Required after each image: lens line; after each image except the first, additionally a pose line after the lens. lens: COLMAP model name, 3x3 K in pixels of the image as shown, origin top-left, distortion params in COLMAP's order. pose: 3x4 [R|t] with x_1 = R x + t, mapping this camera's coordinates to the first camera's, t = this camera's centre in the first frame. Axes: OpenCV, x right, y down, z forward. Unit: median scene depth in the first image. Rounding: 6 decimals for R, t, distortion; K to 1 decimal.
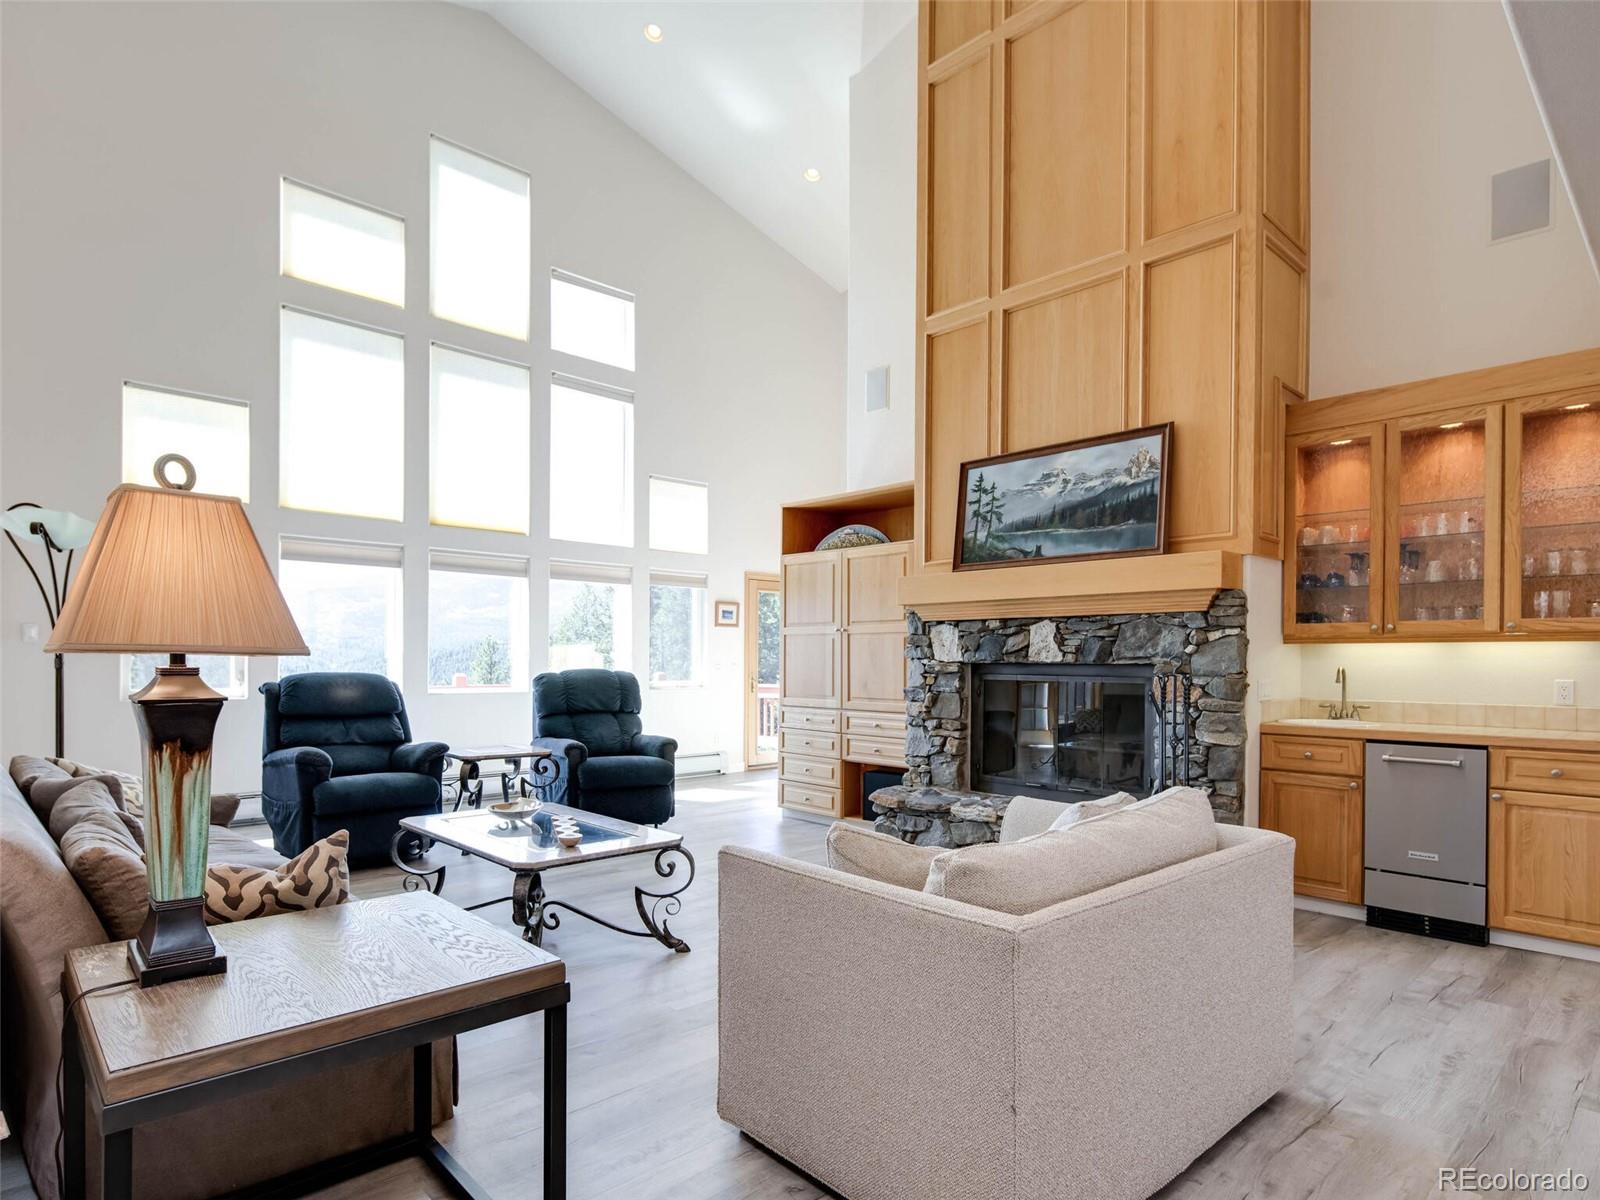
lens RADIAL K [[864.2, 0, 795.4], [0, 864.2, 660.7], [0, 0, 1]] dist [0.000778, -0.001046]
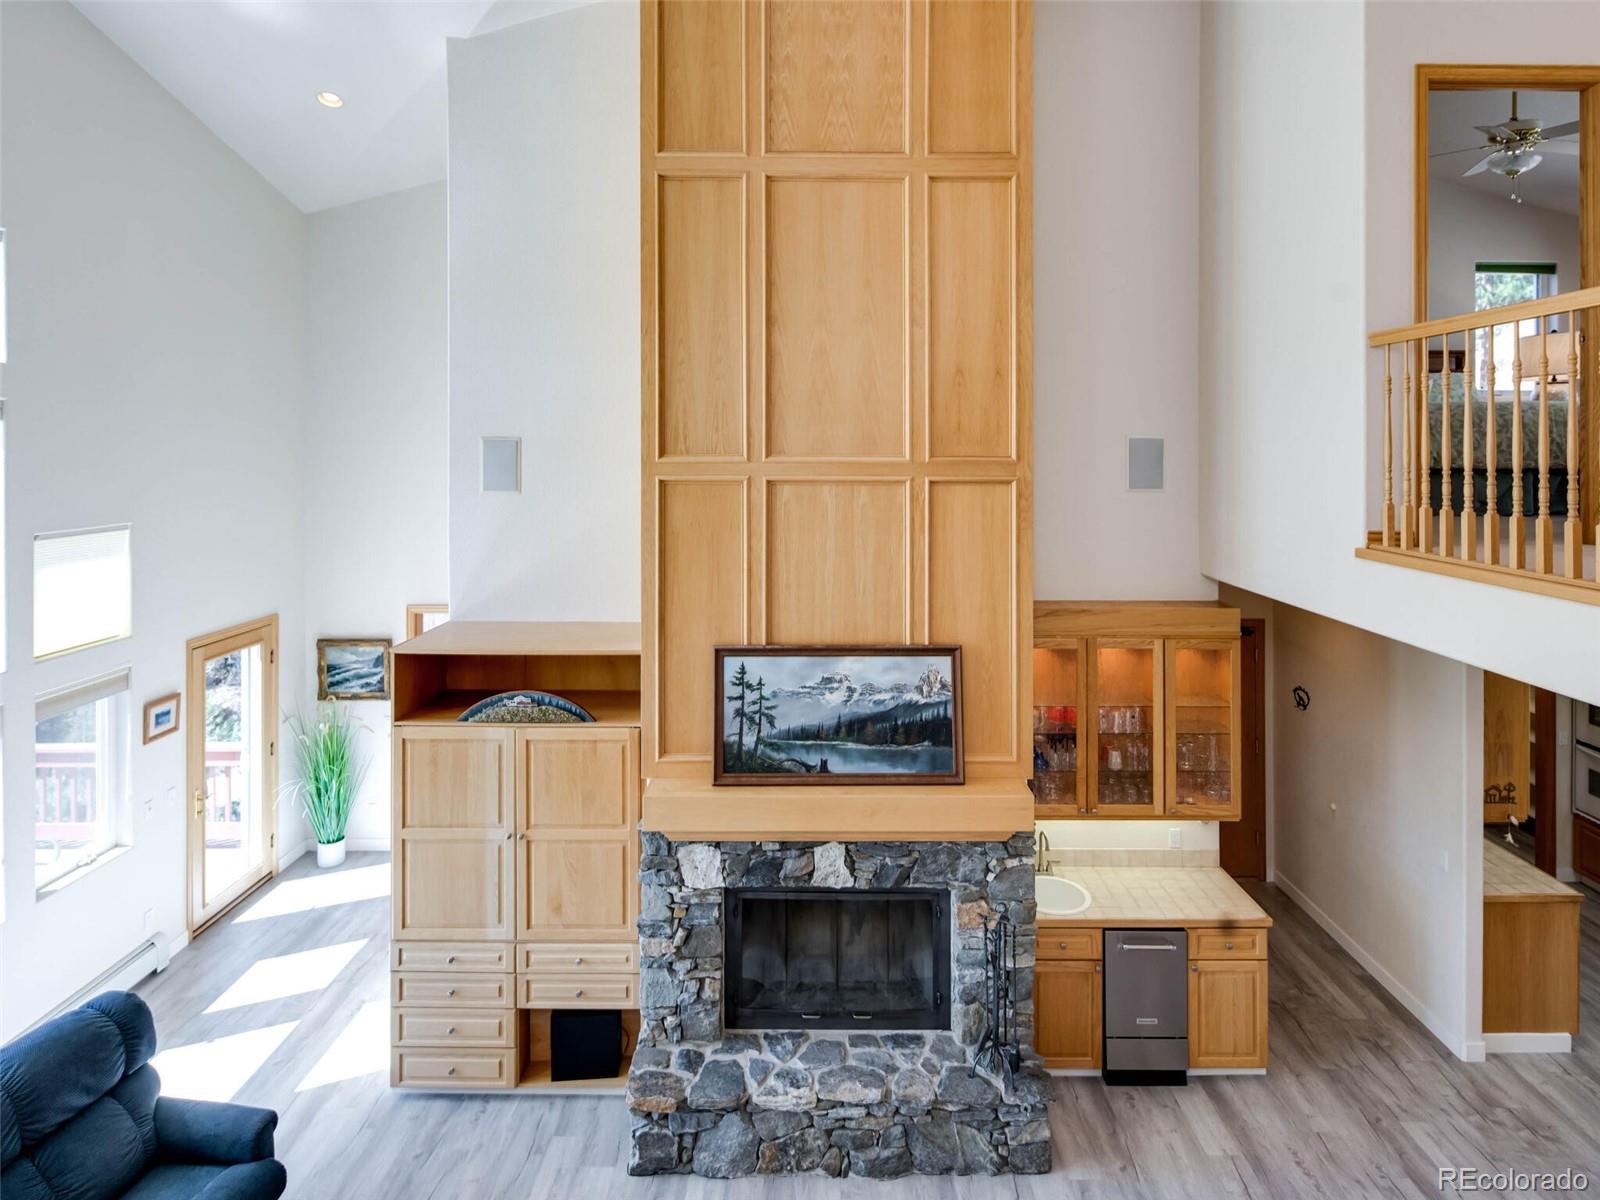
lens RADIAL K [[876.6, 0, 805.4], [0, 876.6, 456.7], [0, 0, 1]] dist [0.000160, -0.001027]
pose [[0.697421, -0.002078, 0.716659, -0.378440], [0.008080, 0.999955, -0.004964, -0.430301], [-0.716616, 0.009252, 0.697406, 0.351028]]
